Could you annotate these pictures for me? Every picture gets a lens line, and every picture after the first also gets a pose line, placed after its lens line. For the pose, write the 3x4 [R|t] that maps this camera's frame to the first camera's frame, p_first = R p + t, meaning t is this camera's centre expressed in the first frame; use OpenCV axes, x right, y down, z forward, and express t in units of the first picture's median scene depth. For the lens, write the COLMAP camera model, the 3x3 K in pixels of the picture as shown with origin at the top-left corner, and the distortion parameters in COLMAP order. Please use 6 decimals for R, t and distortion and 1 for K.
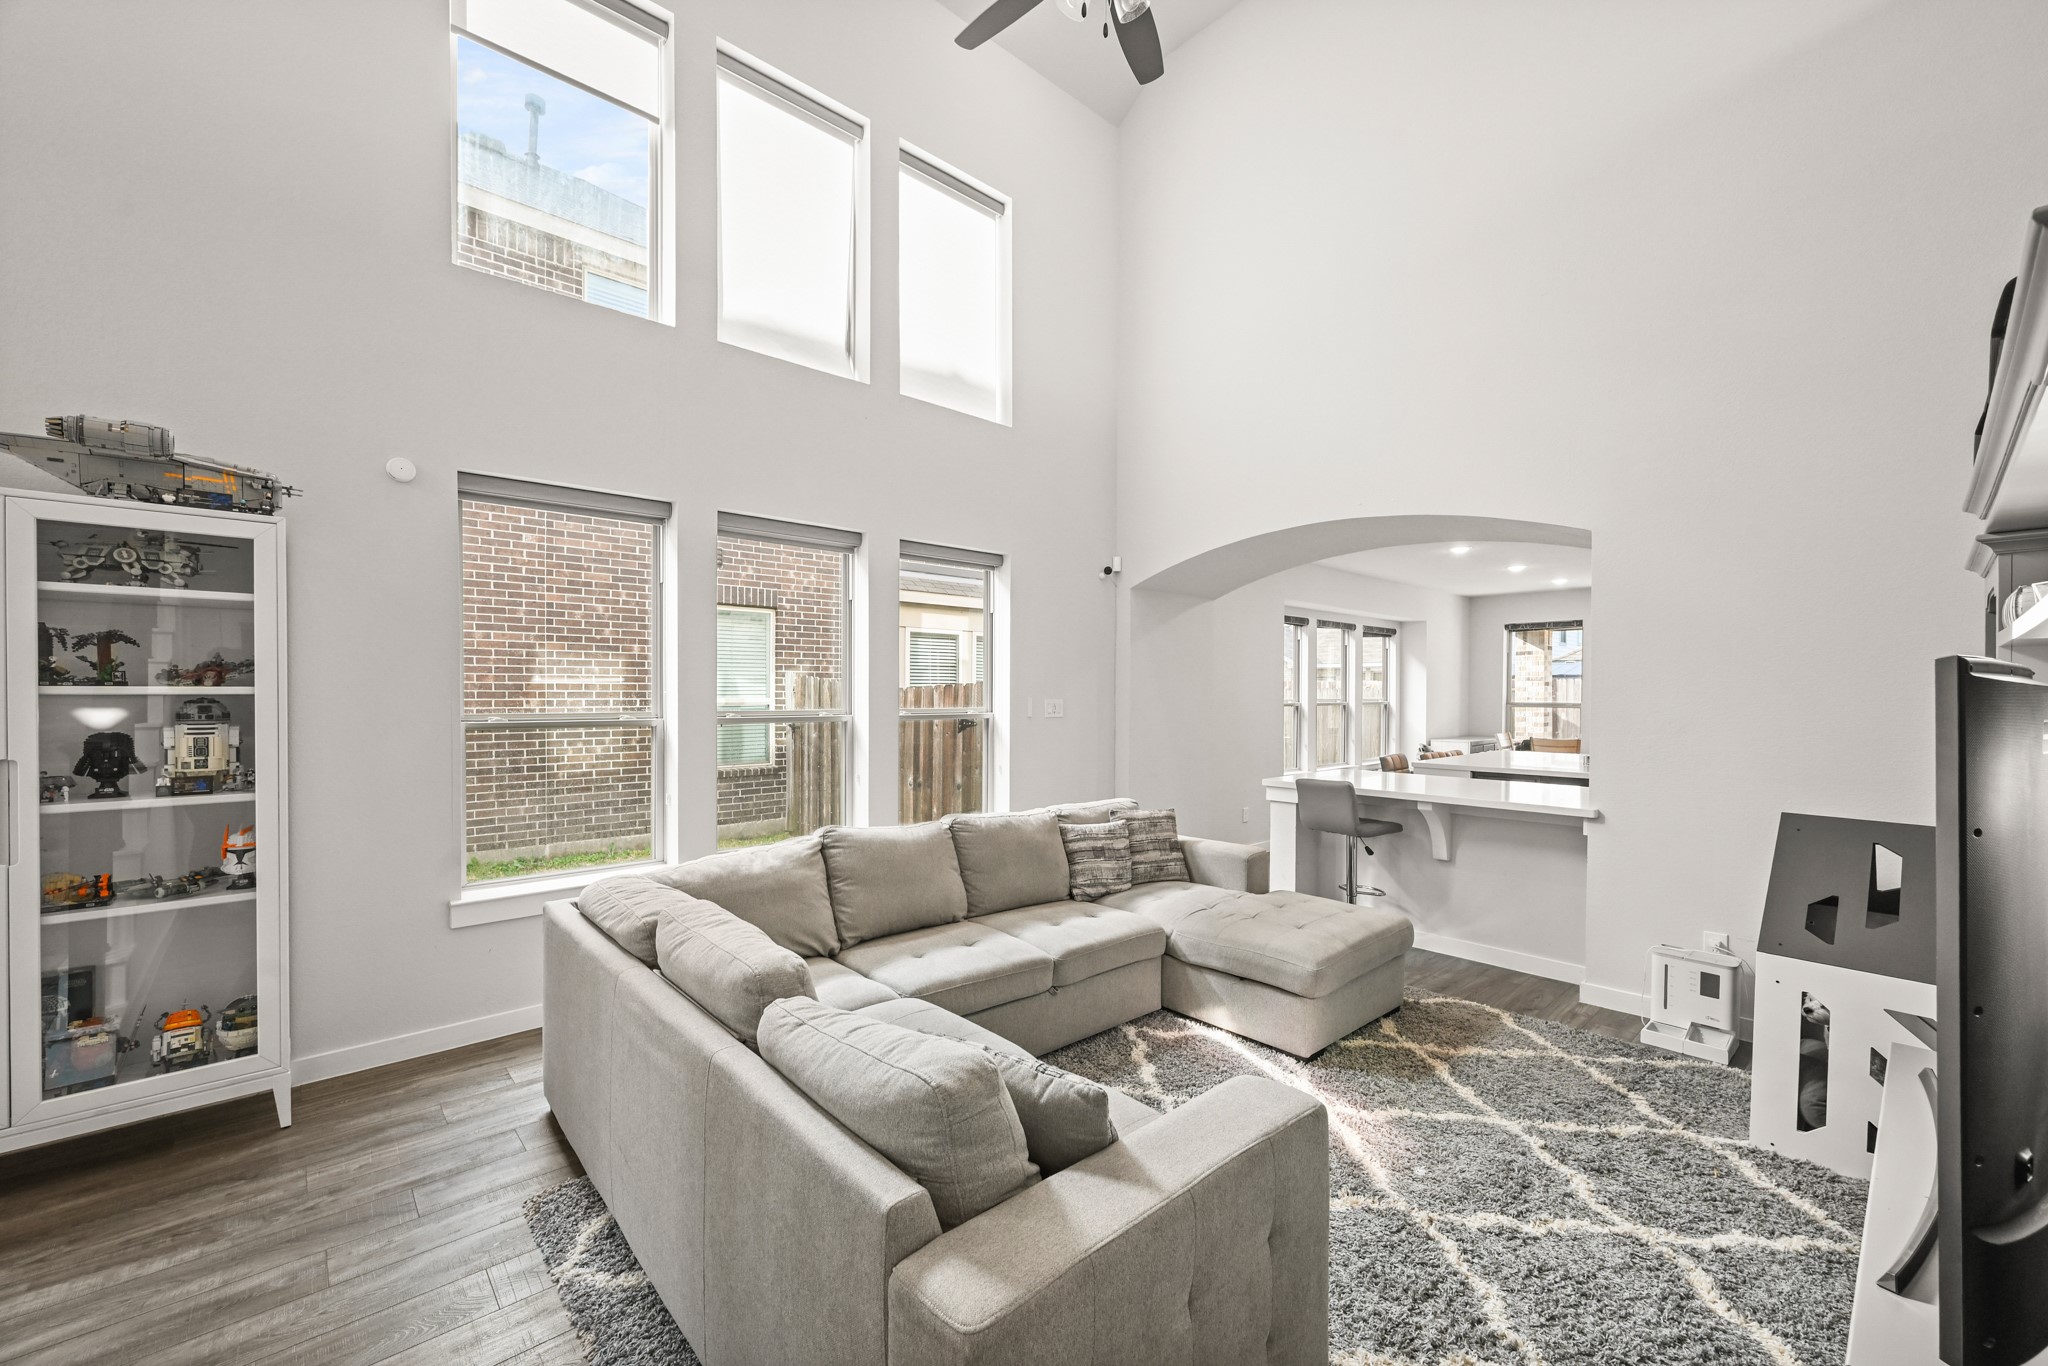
lens RADIAL K [[815.5, 0, 1026.5], [0, 815.5, 698.4], [0, 0, 1]] dist [-0.003324, 0.000663]
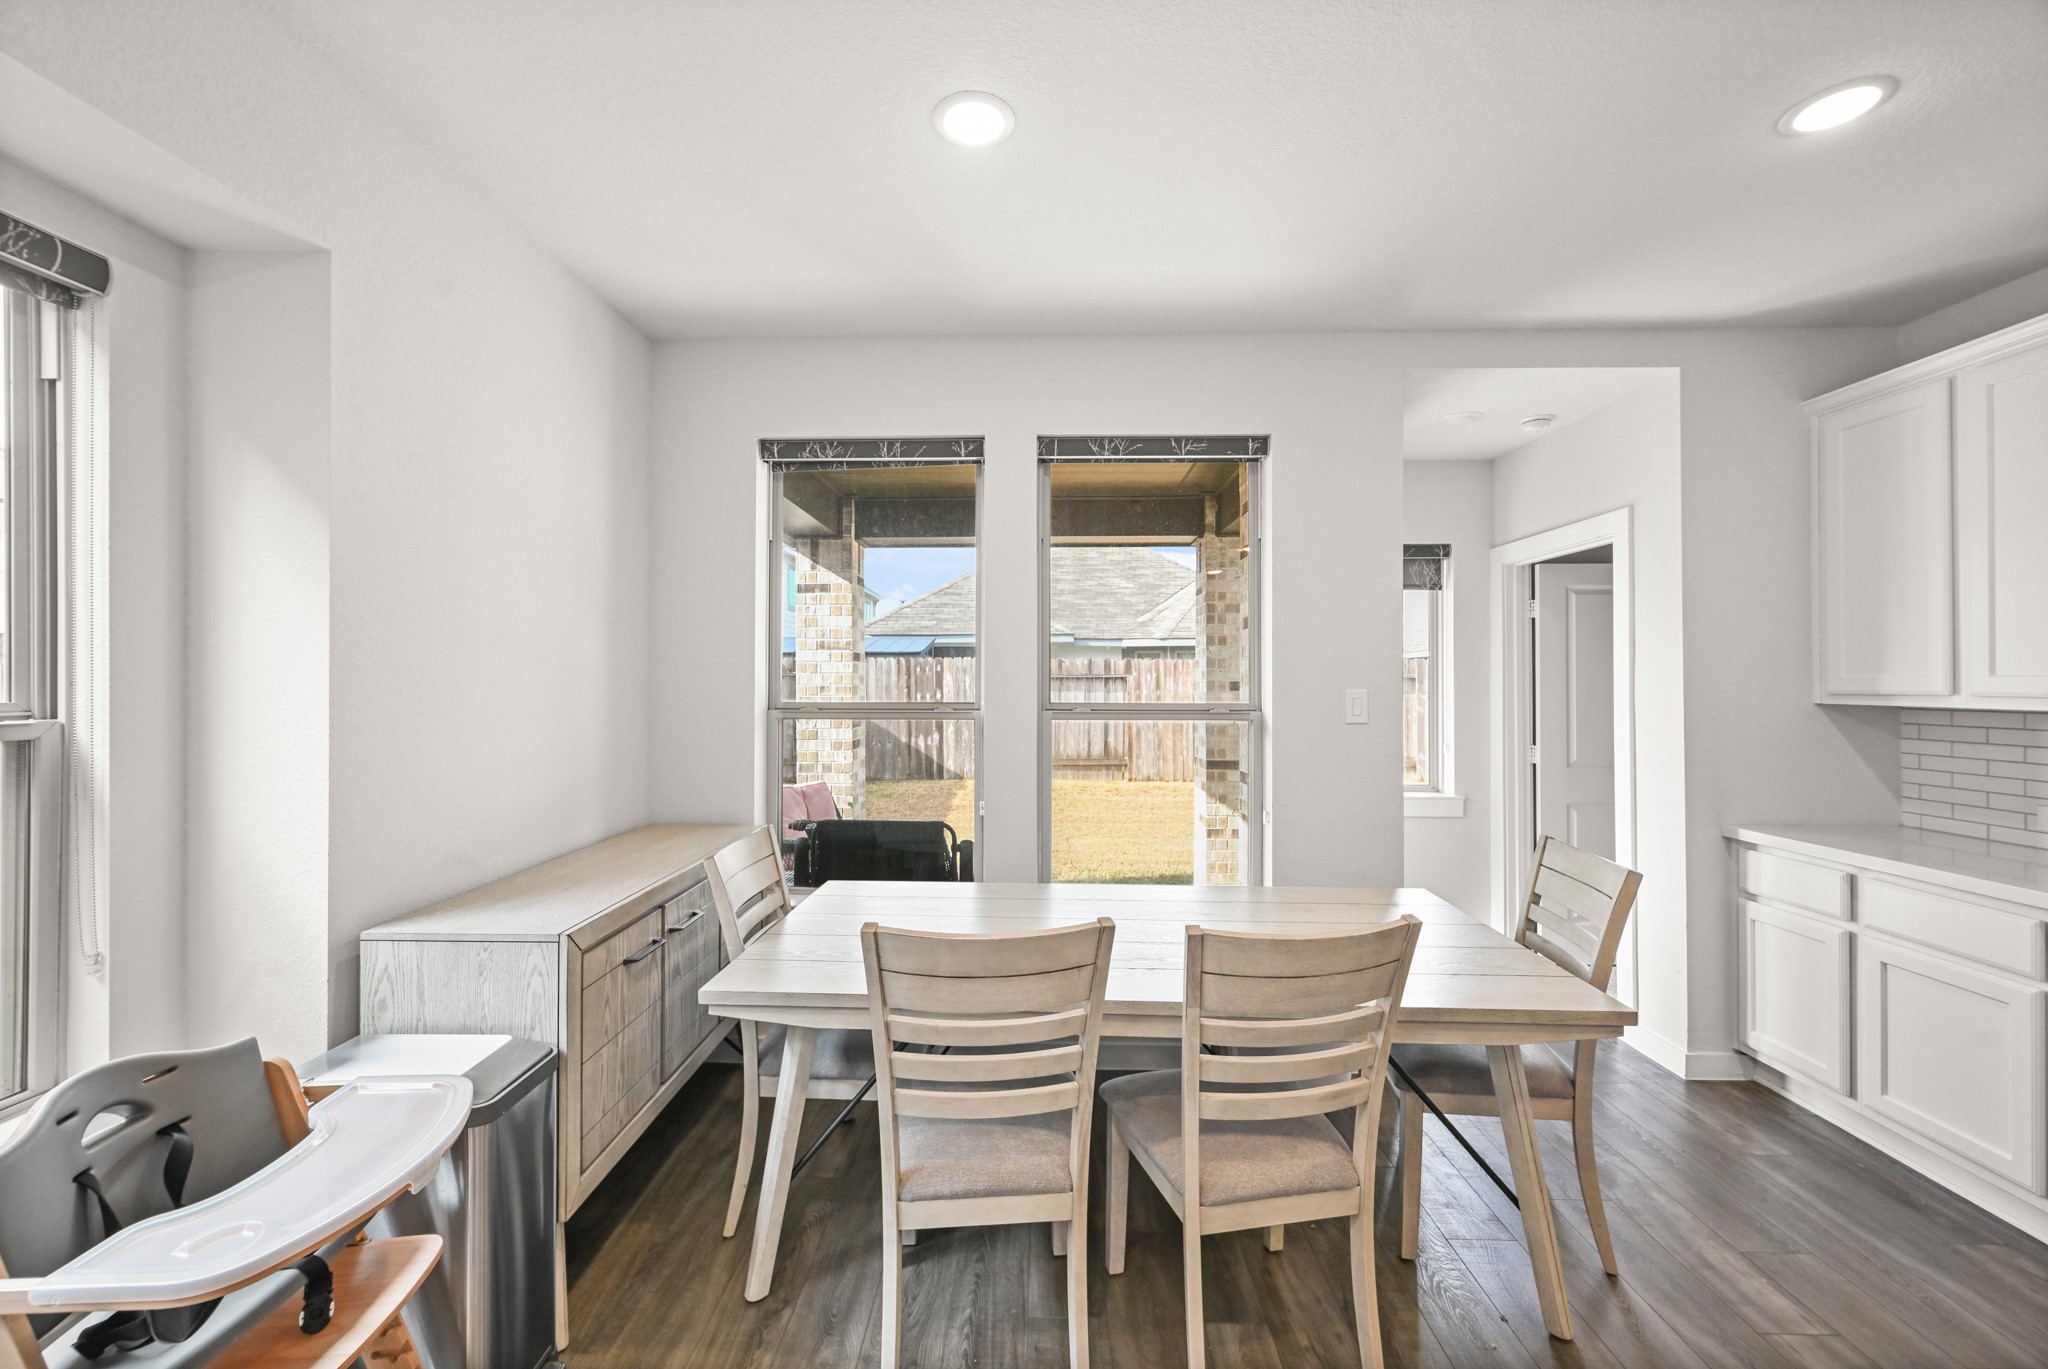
lens RADIAL K [[815.5, 0, 1018.3], [0, 815.5, 677.6], [0, 0, 1]] dist [-0.003324, 0.000663]
pose [[0.697141, 0.001552, 0.716932, 0.614811], [0.005847, 0.999952, -0.007850, -0.001988], [-0.716910, 0.009664, 0.697099, 1.014363]]
